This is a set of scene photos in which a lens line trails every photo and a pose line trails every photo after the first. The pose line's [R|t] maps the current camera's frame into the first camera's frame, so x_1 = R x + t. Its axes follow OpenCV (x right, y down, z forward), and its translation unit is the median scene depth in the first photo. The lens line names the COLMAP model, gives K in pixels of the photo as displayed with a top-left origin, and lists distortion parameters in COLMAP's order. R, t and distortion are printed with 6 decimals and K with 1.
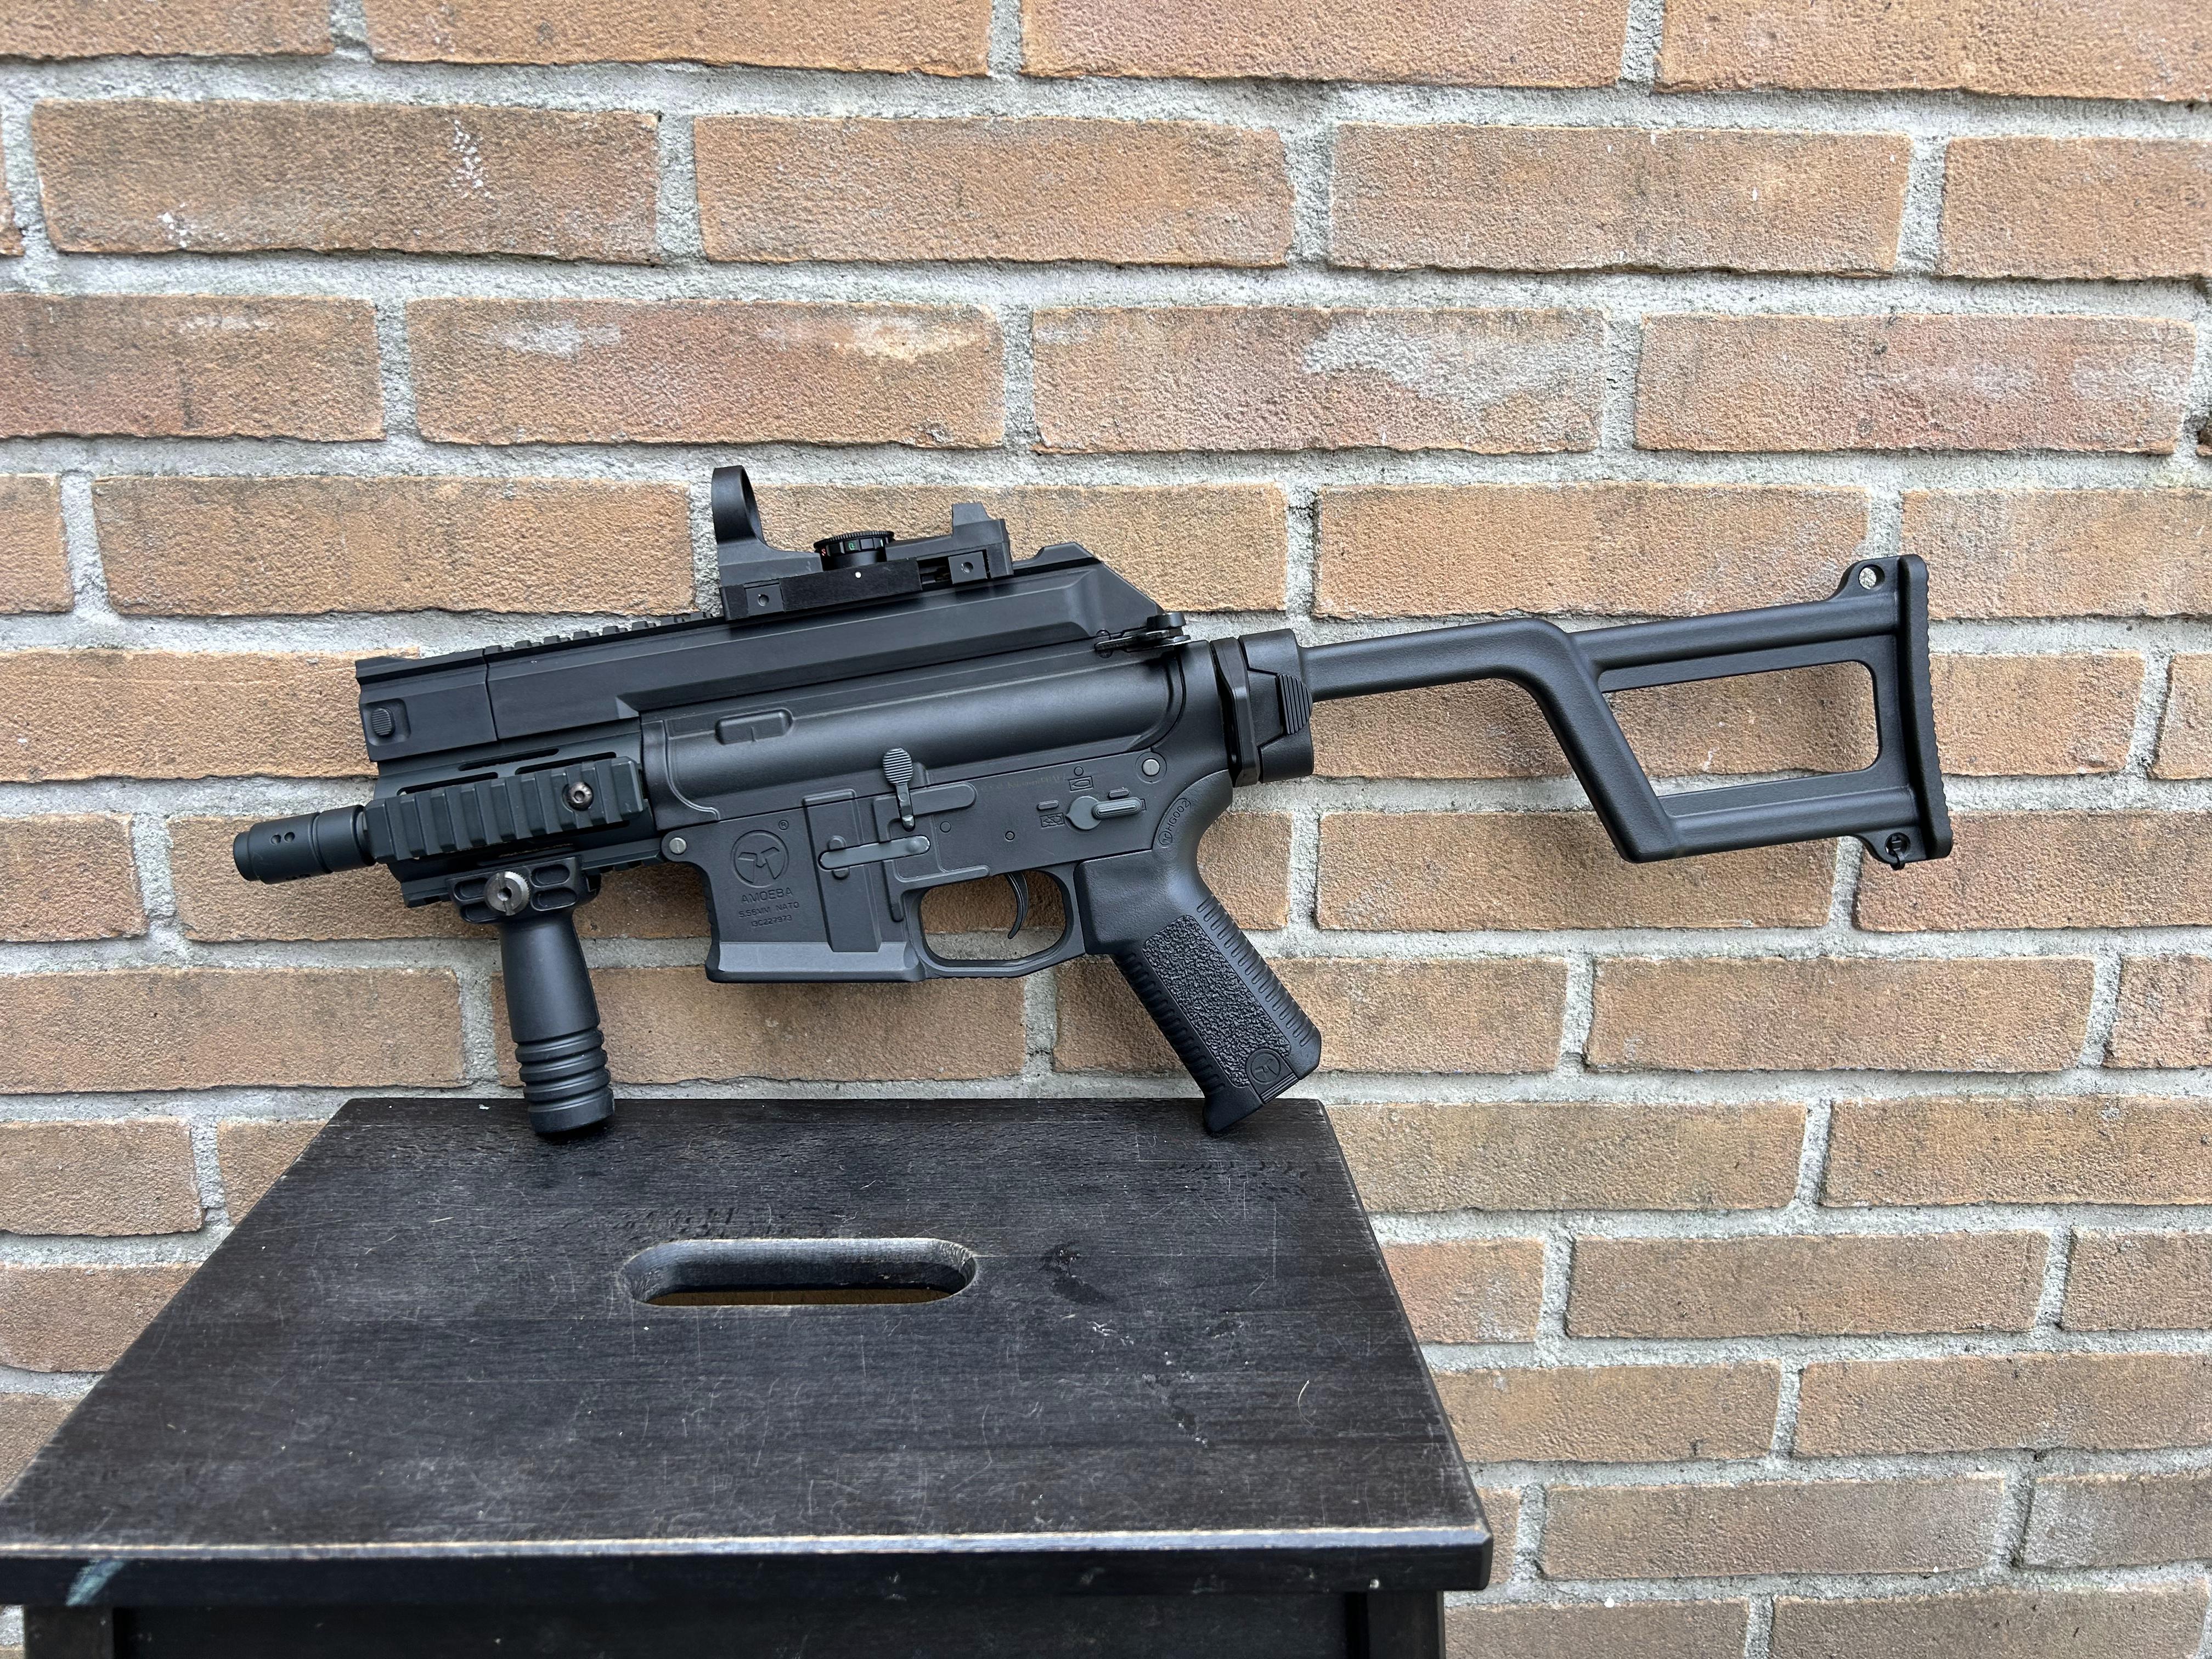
lens RADIAL K [[1650.7, 0, 1097.4], [0, 1650.7, 813.2], [0, 0, 1]] dist [0.046881, -0.066500]
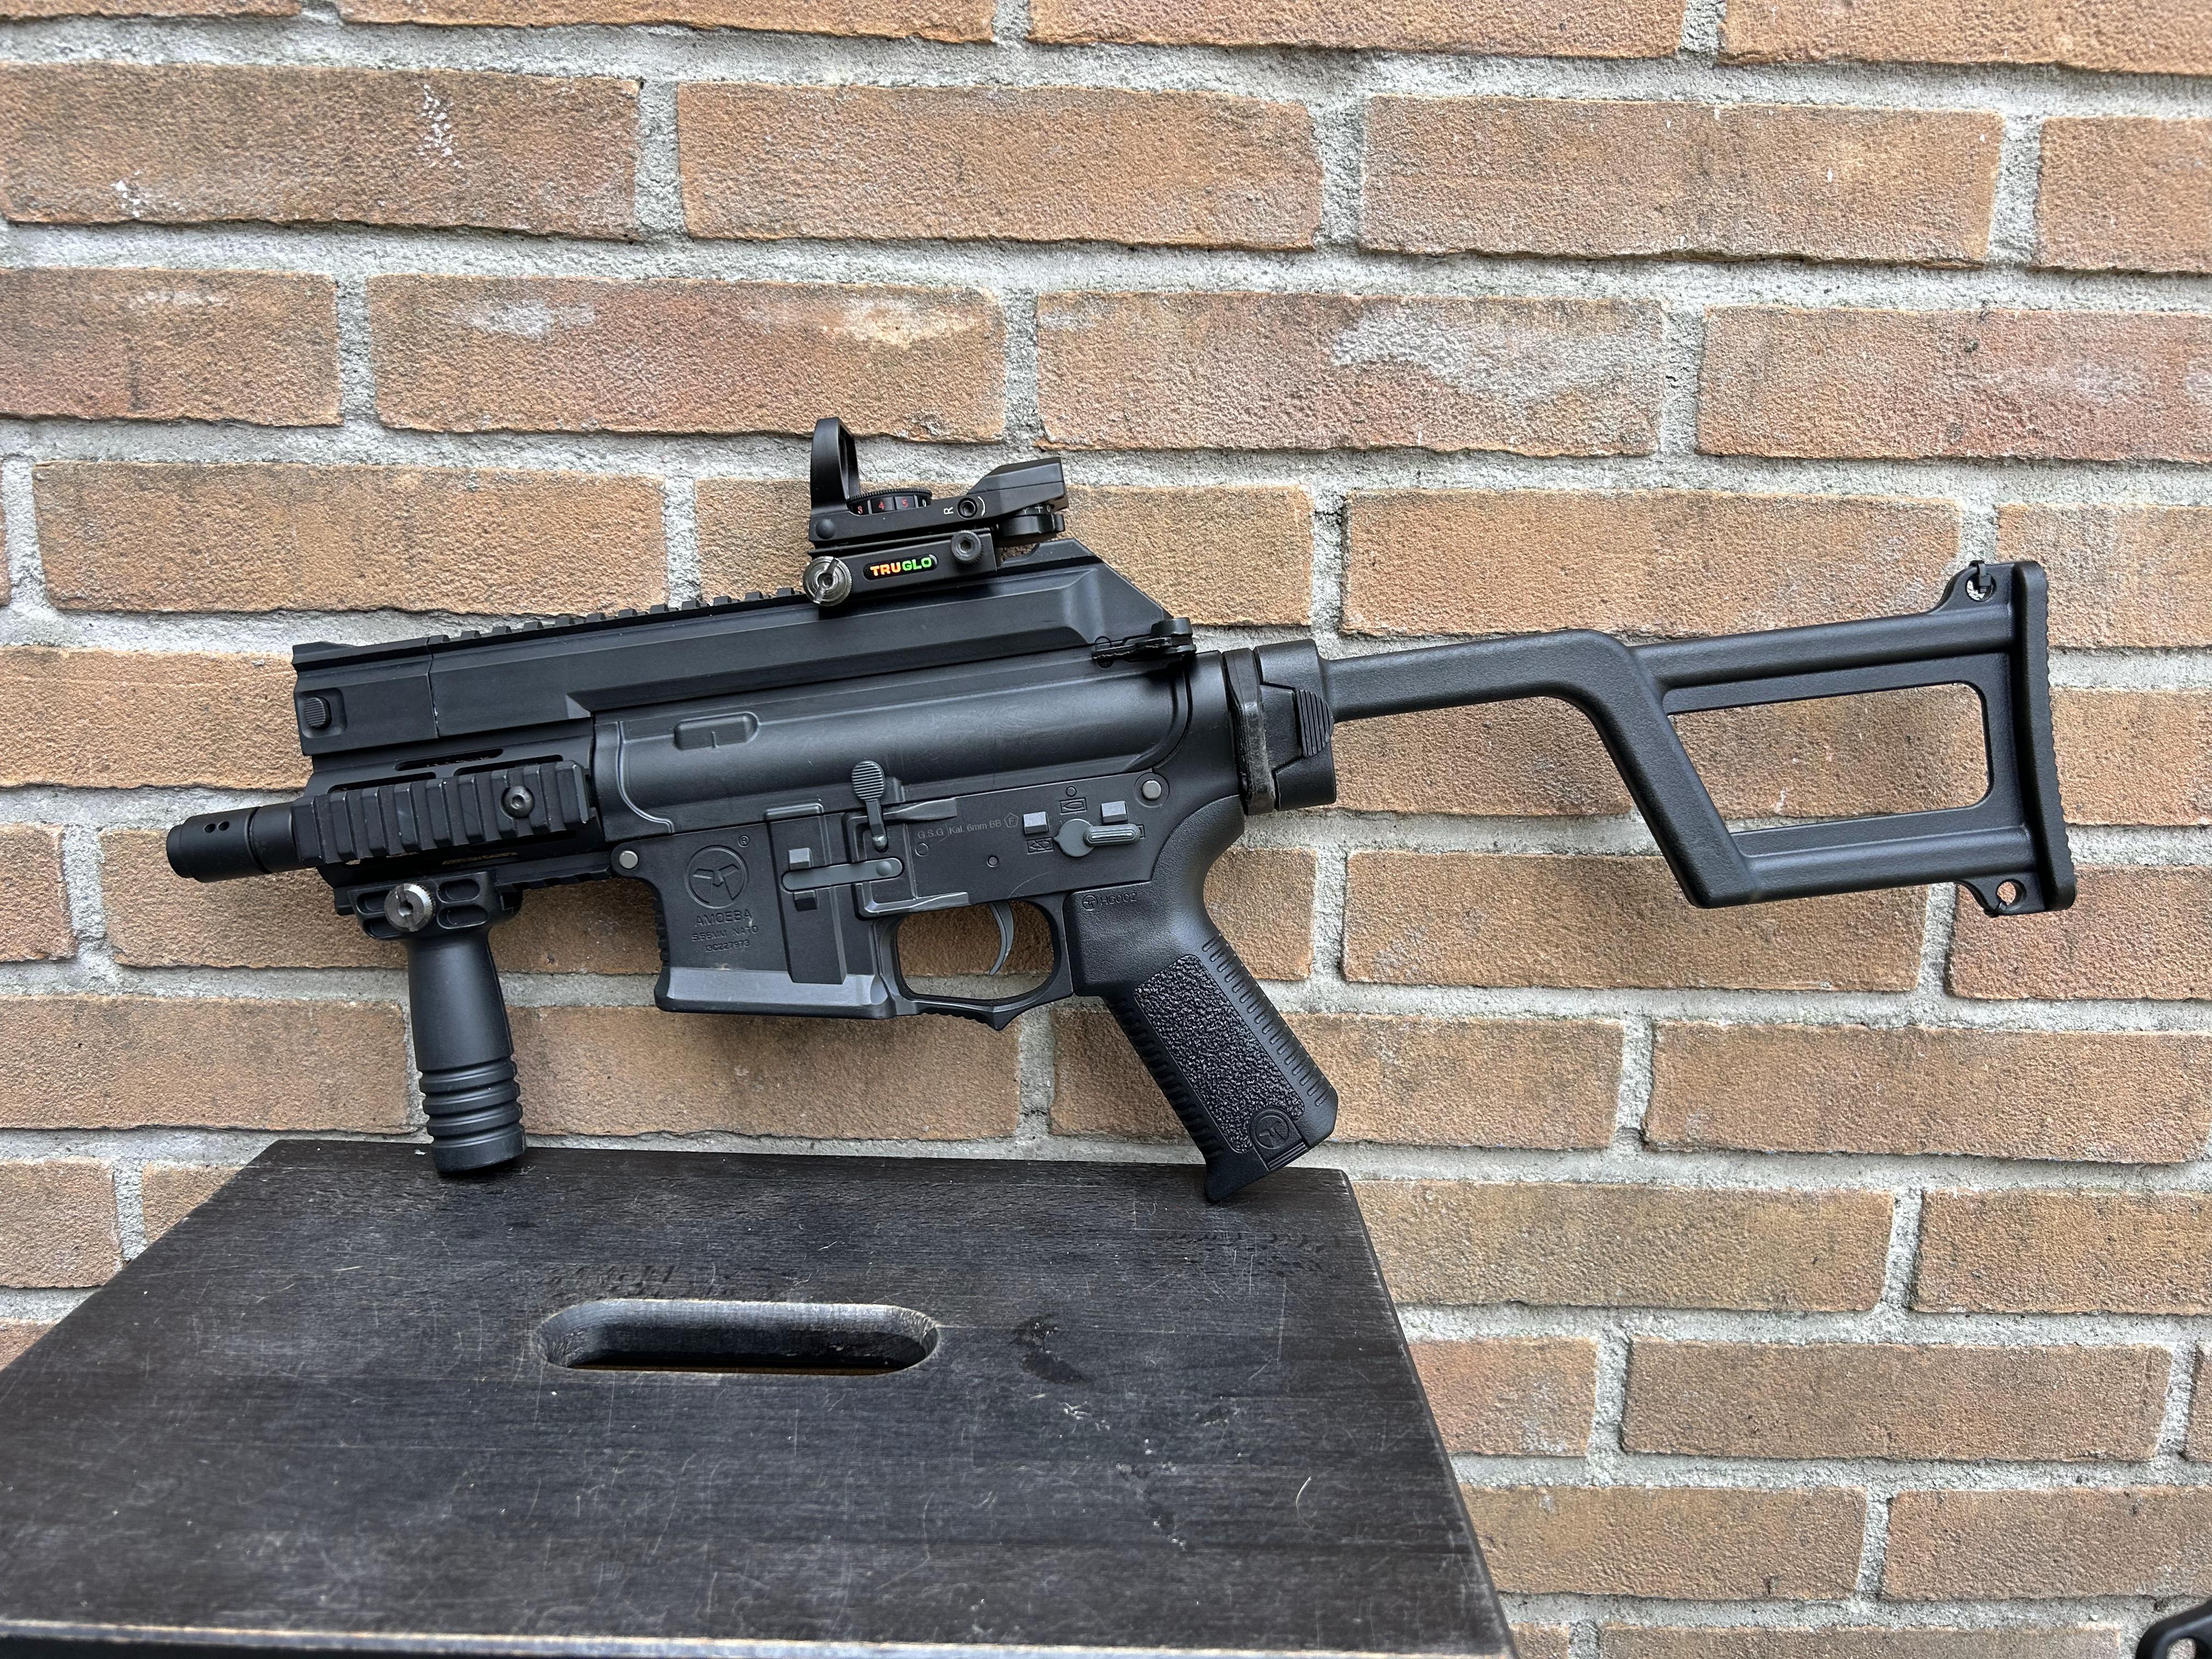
lens RADIAL K [[1663.1, 0, 1100.9], [0, 1663.1, 825.6], [0, 0, 1]] dist [0.043148, -0.061390]
pose [[0.999201, 0.018332, -0.035514, 0.032806], [-0.020413, 0.998040, -0.059154, 0.044015], [0.034360, 0.059832, 0.997617, 0.085374]]
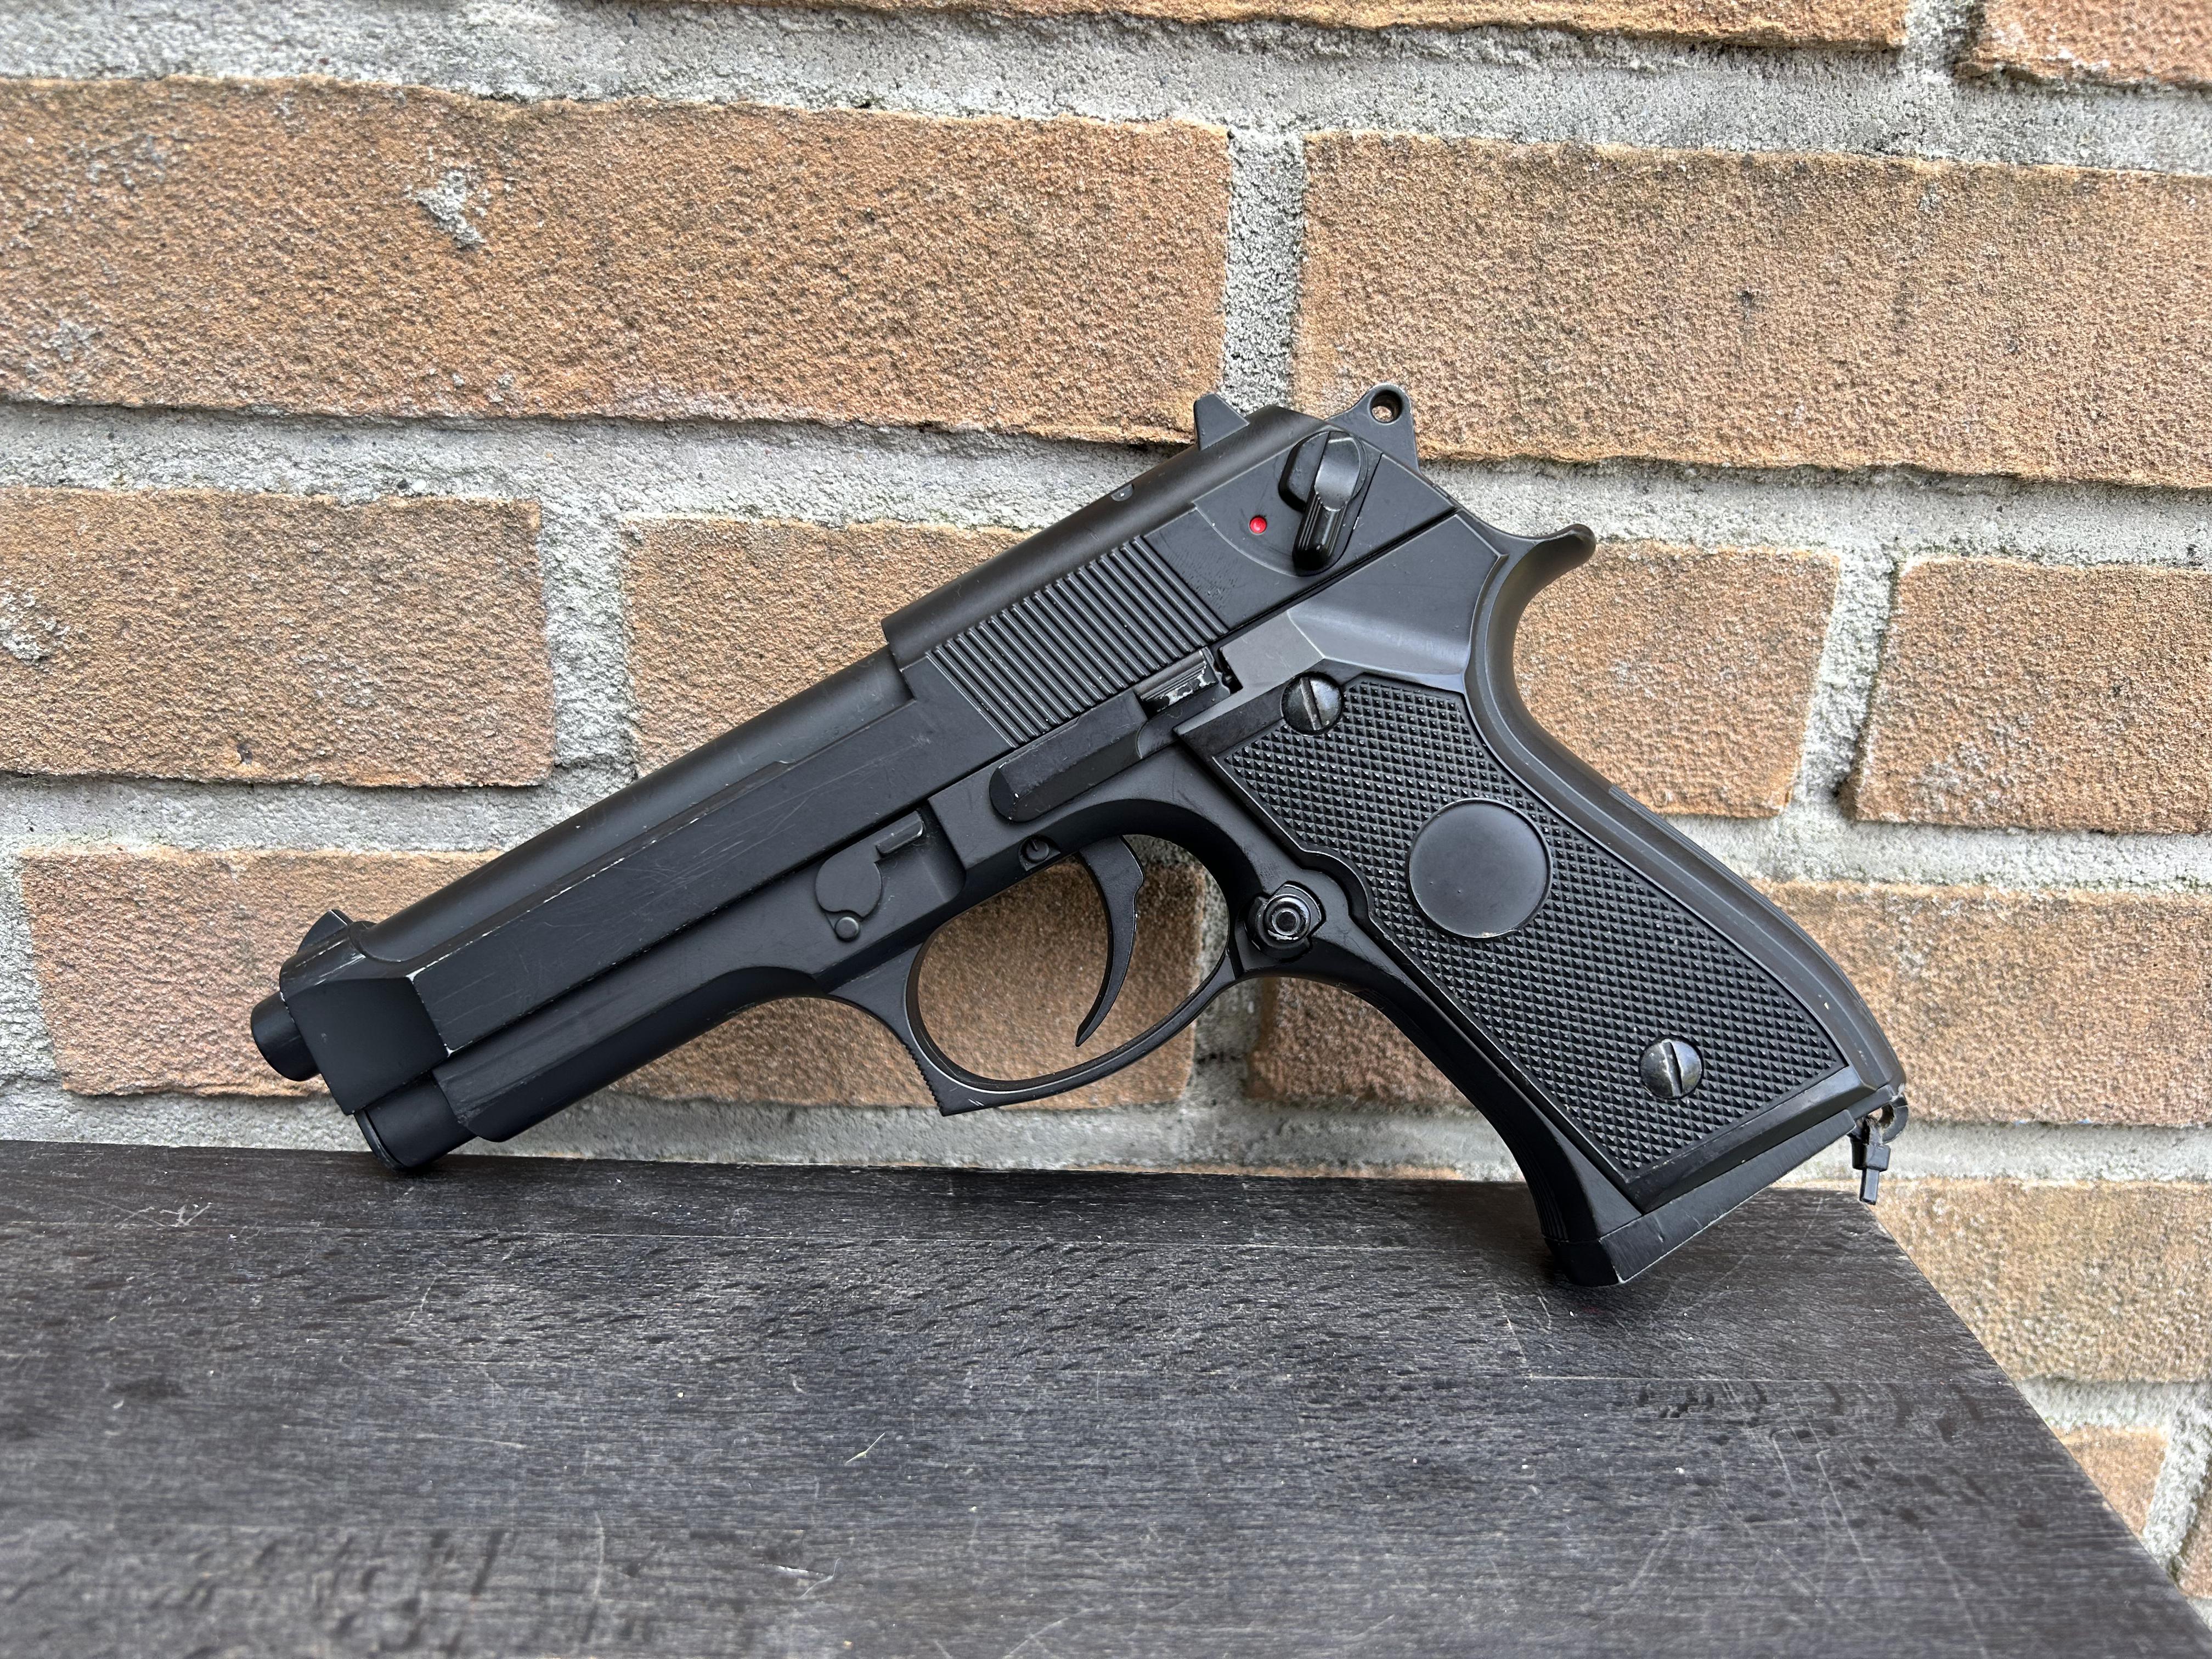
lens RADIAL K [[1700.1, 0, 1089.7], [0, 1700.1, 823.4], [0, 0, 1]] dist [0.003167, -0.014755]
pose [[0.999262, 0.034885, 0.016053, -0.088816], [-0.036220, 0.995084, 0.092173, 0.037449], [-0.012758, -0.092687, 0.995614, 0.561101]]
